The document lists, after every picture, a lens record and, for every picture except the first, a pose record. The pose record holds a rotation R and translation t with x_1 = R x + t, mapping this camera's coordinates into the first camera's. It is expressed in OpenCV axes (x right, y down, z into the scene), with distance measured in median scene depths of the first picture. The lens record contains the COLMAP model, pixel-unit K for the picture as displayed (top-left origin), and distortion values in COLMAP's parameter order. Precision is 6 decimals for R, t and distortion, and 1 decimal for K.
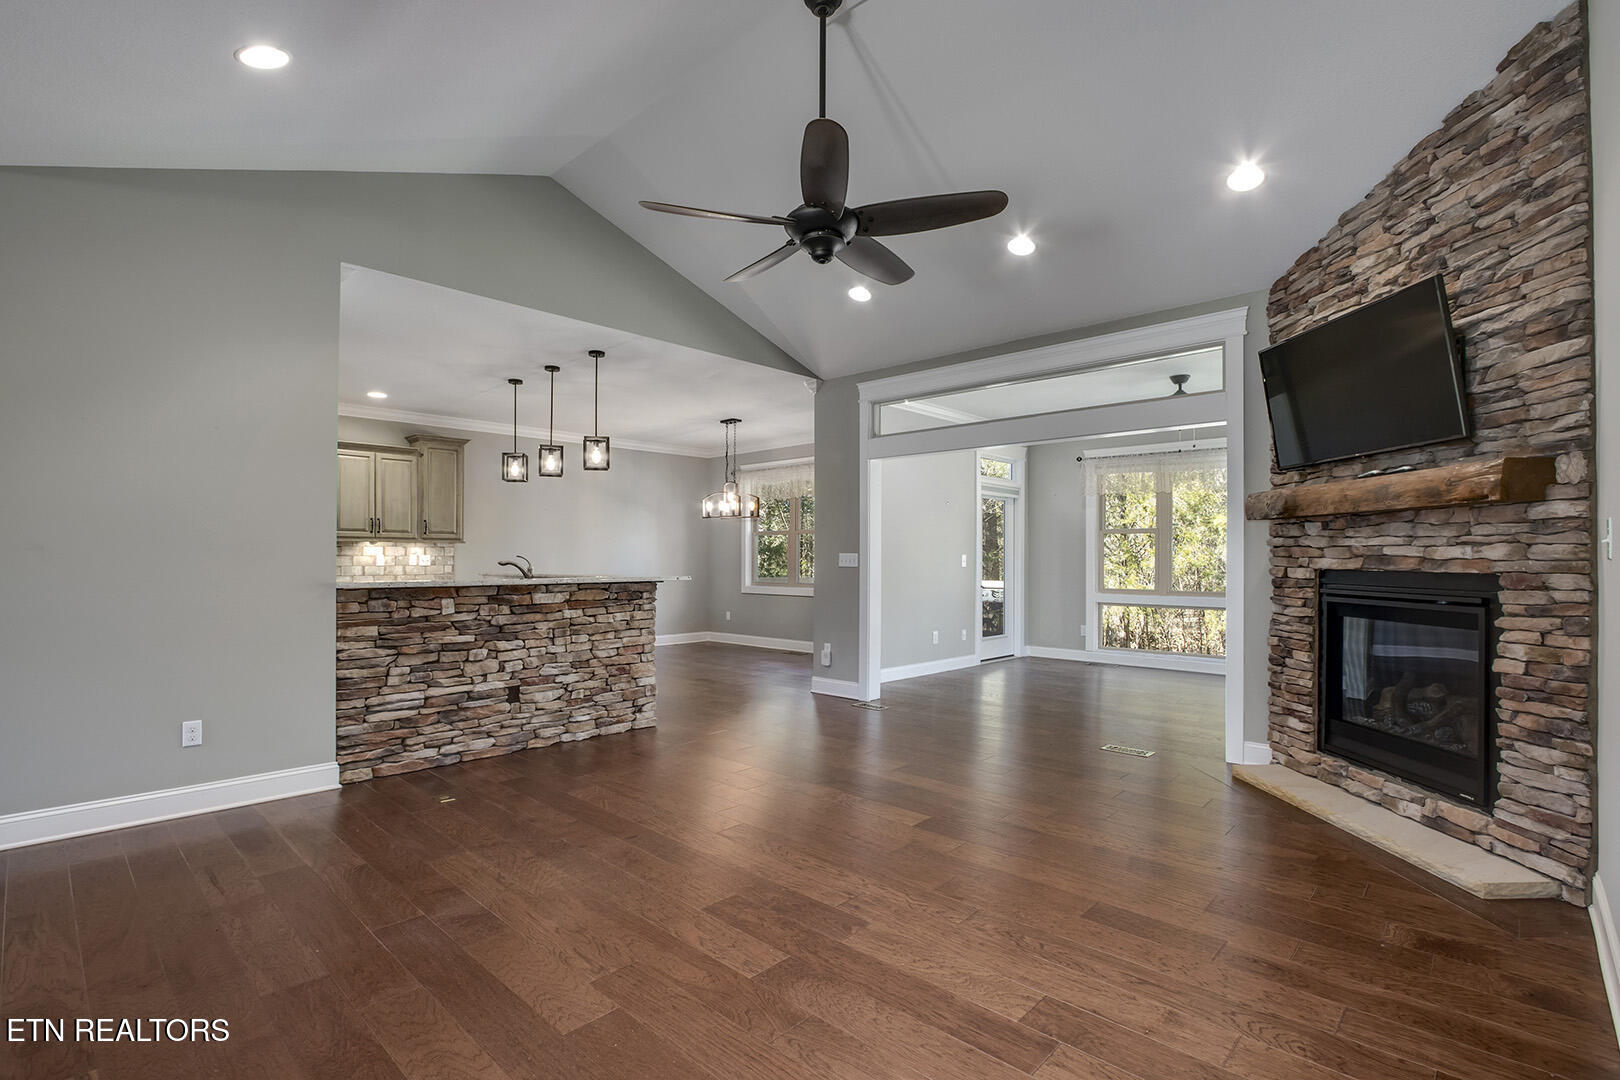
lens RADIAL K [[757.4, 0, 811.4], [0, 757.4, 552.2], [0, 0, 1]] dist [-0.027612, 0.006056]
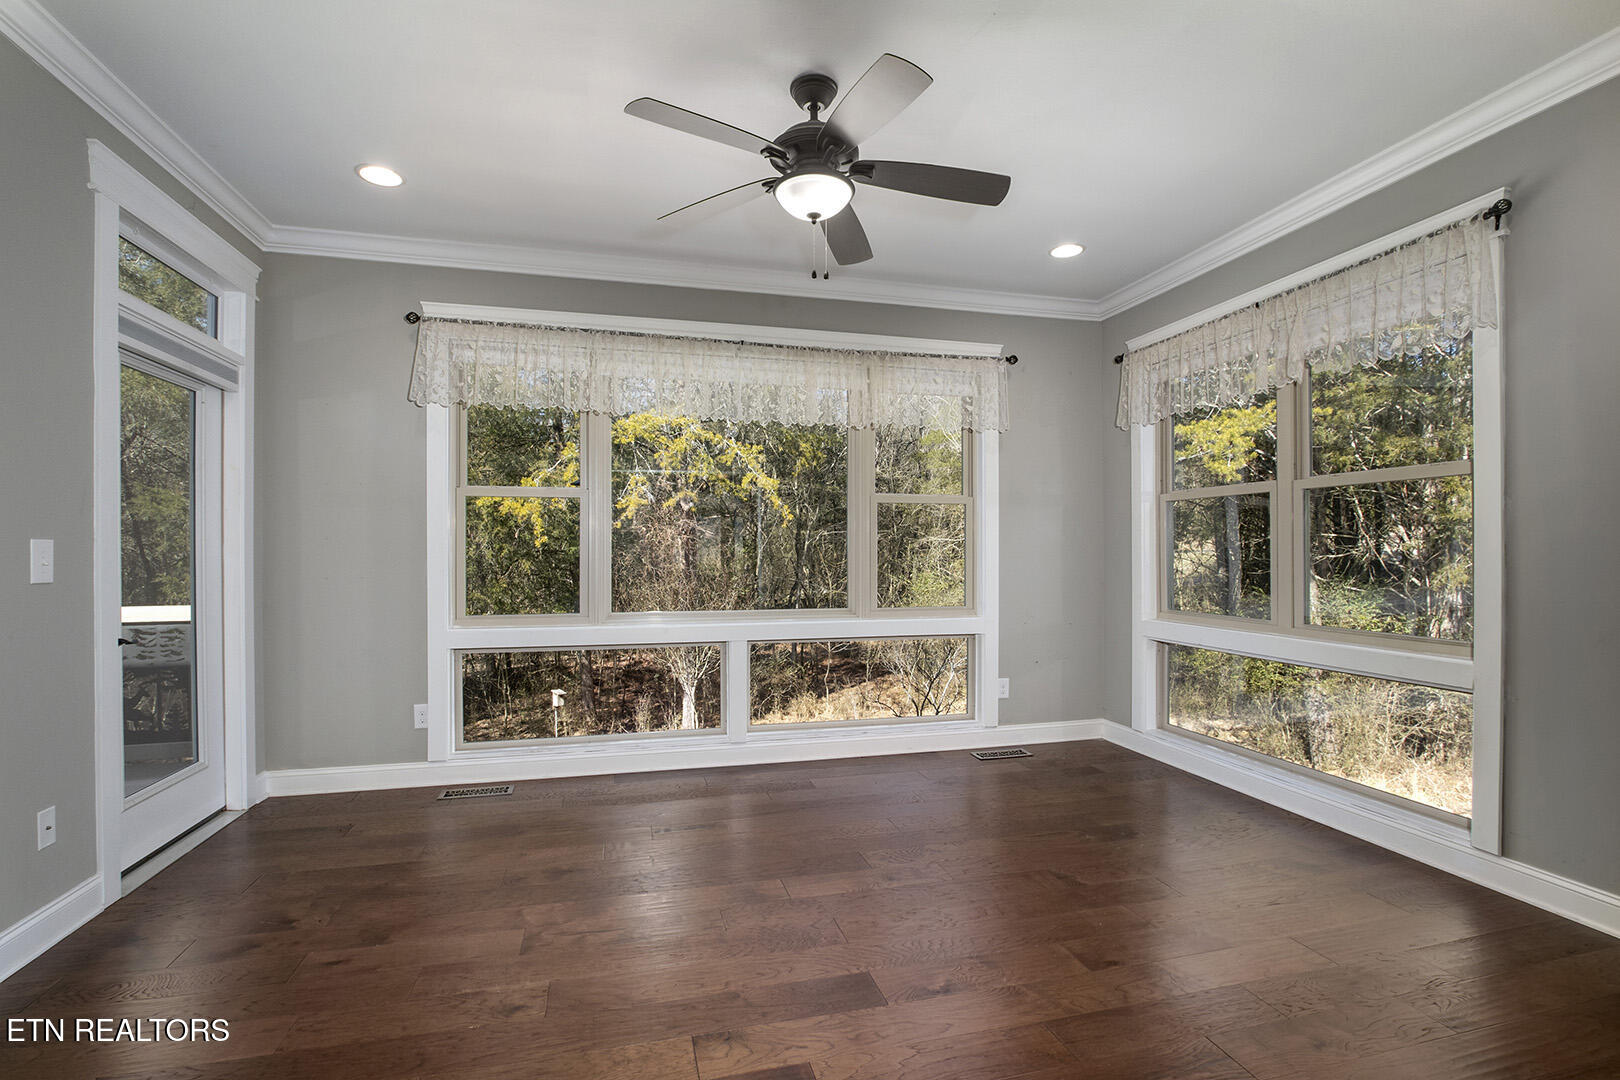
lens RADIAL K [[757.4, 0, 811.4], [0, 757.4, 552.2], [0, 0, 1]] dist [-0.027612, 0.006056]
pose [[0.531959, -0.006424, 0.846746, 0.250305], [-0.001906, 0.999960, 0.008784, 0.009964], [-0.846768, -0.006286, 0.531925, 1.282603]]
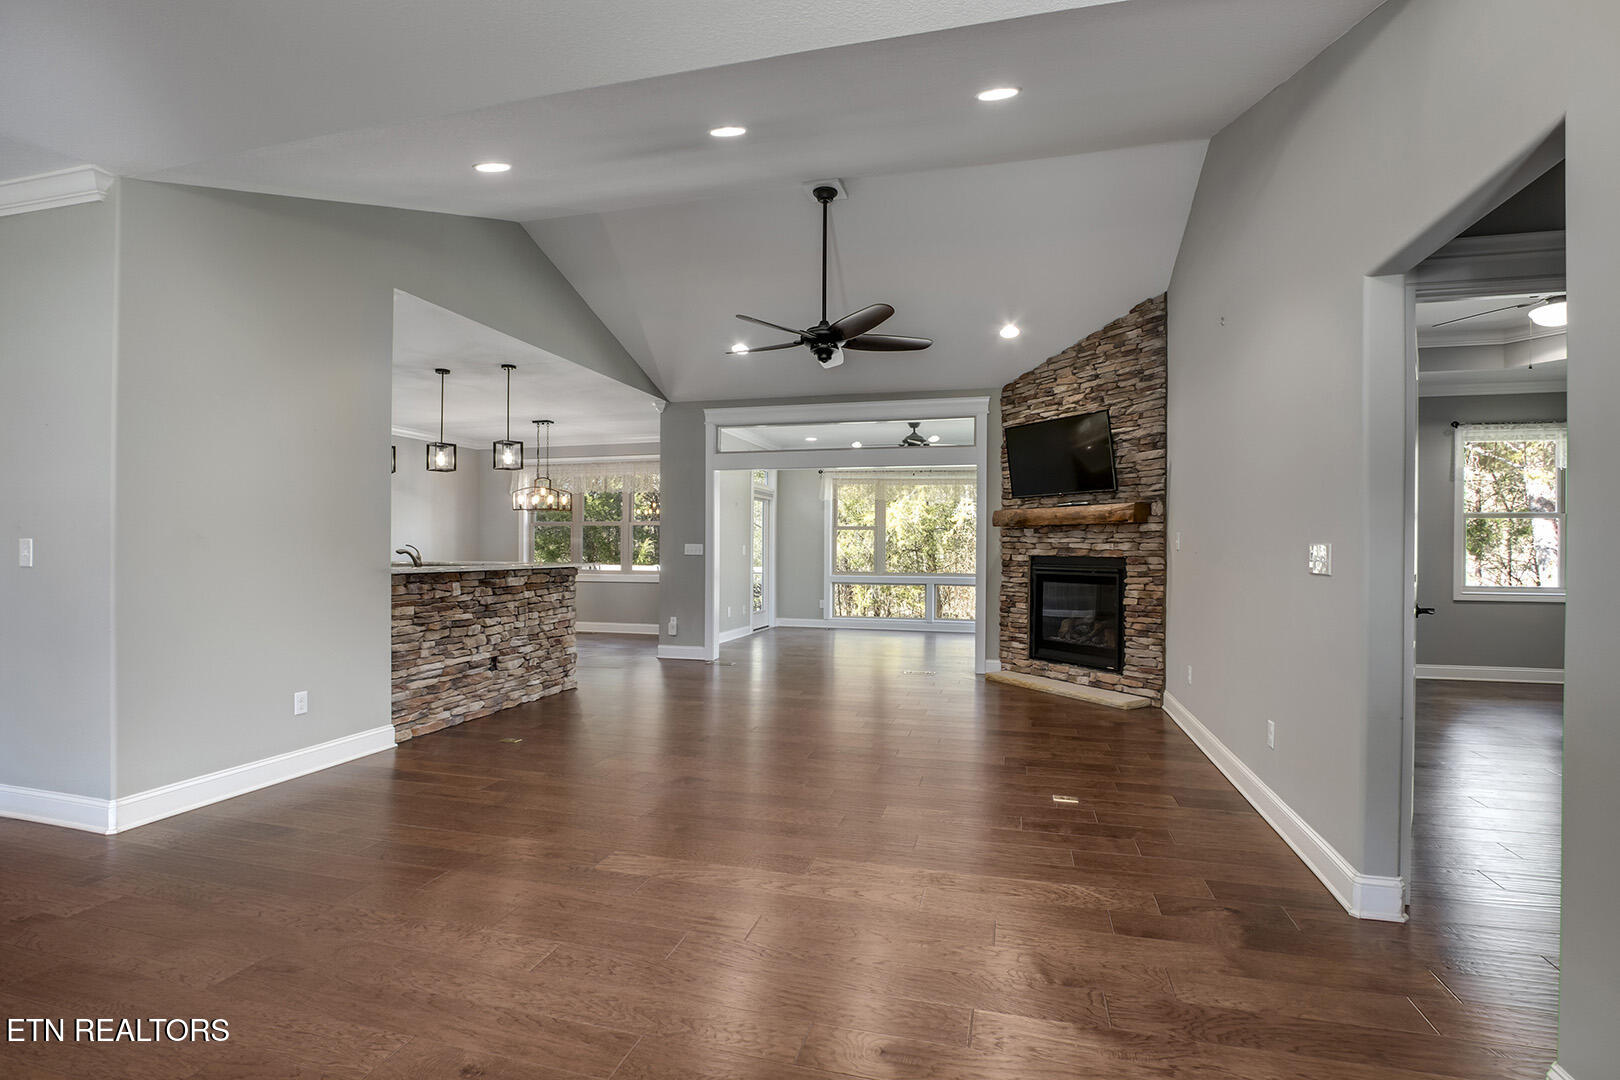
lens RADIAL K [[757.4, 0, 811.4], [0, 757.4, 552.2], [0, 0, 1]] dist [-0.027612, 0.006056]
pose [[0.881527, 0.000372, 0.472134, -0.600948], [-0.007101, 0.999897, 0.012470, -0.003361], [-0.472081, -0.014345, 0.881439, -0.312543]]
